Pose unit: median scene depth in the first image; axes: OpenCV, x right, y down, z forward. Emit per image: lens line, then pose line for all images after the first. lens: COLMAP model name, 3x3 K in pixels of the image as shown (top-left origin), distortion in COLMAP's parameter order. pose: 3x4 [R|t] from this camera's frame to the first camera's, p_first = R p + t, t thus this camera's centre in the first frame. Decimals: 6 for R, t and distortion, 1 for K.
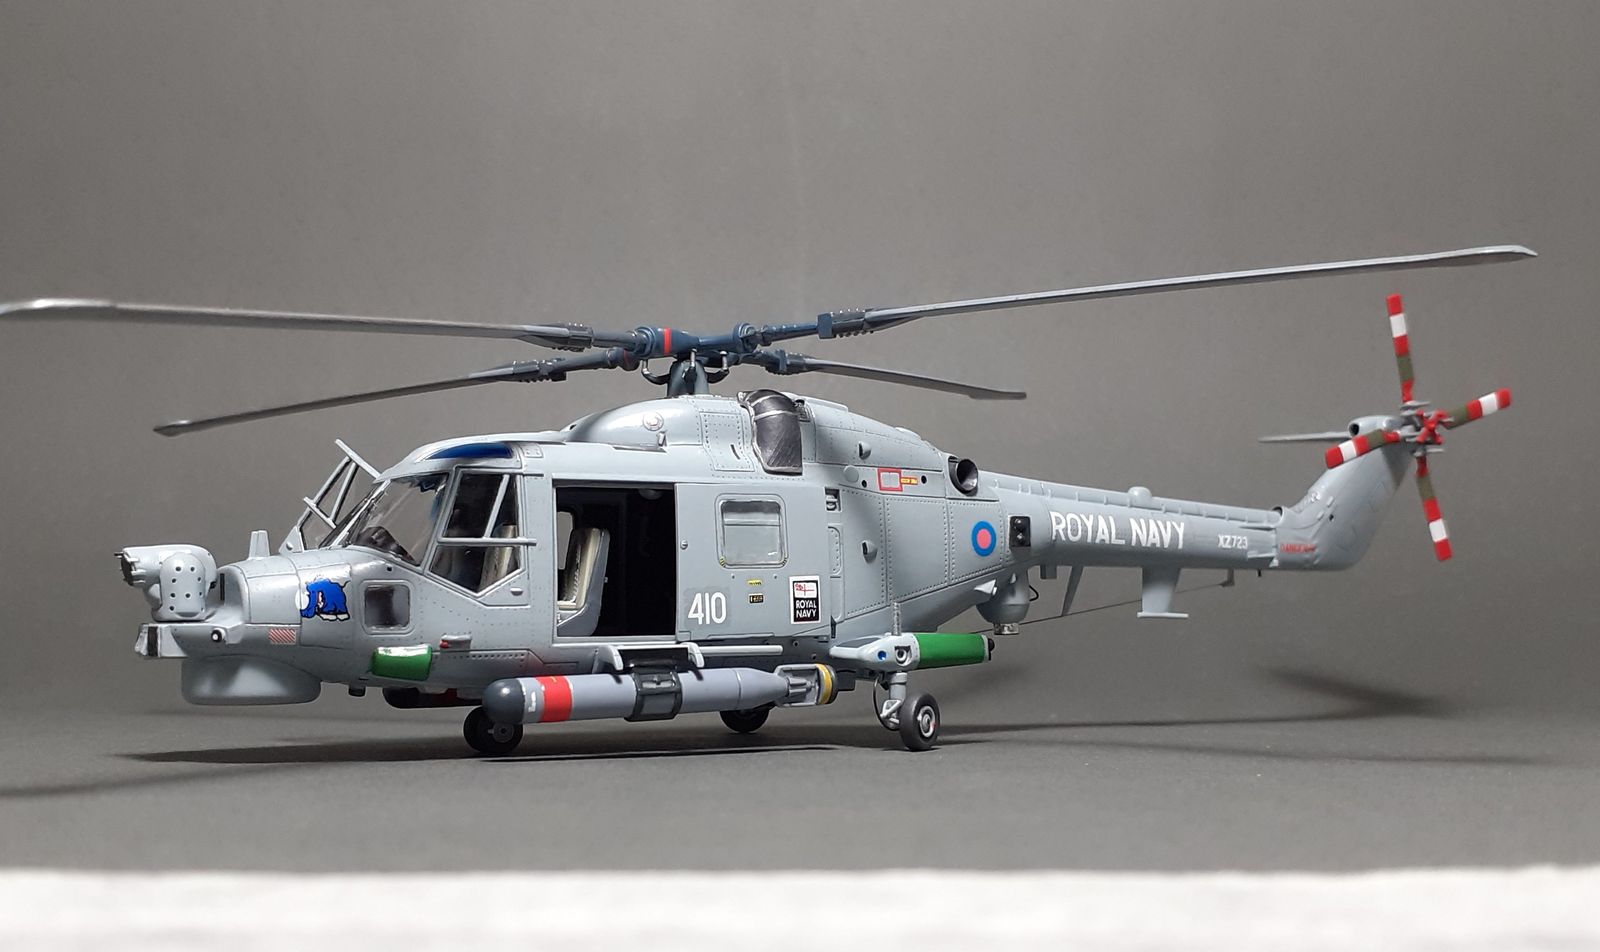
lens RADIAL K [[1819.6, 0, 797.8], [0, 1819.6, 620.0], [0, 0, 1]] dist [0.106832, -0.020134]
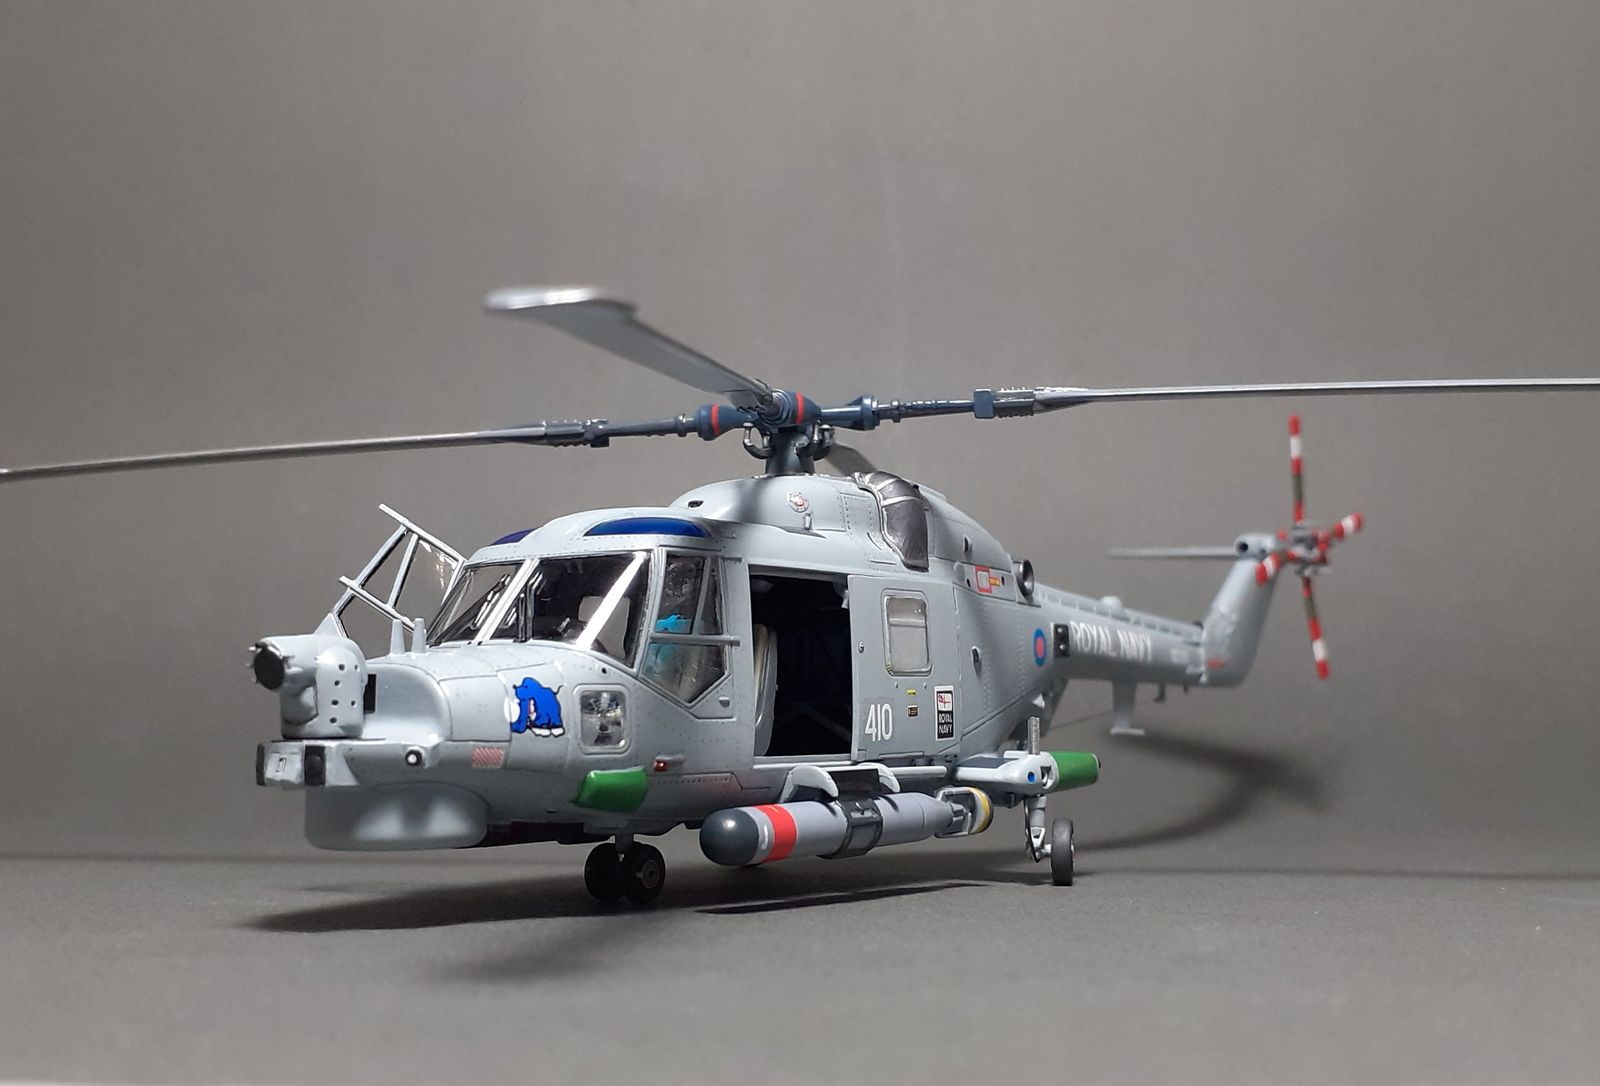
lens RADIAL K [[1848.8, 0, 806.1], [0, 1848.8, 629.3], [0, 0, 1]] dist [0.161350, -0.000258]
pose [[0.922076, 0.024825, 0.386213, -0.406999], [-0.003325, 0.998412, -0.056239, -0.001075], [-0.386996, 0.050573, 0.920694, 0.209312]]
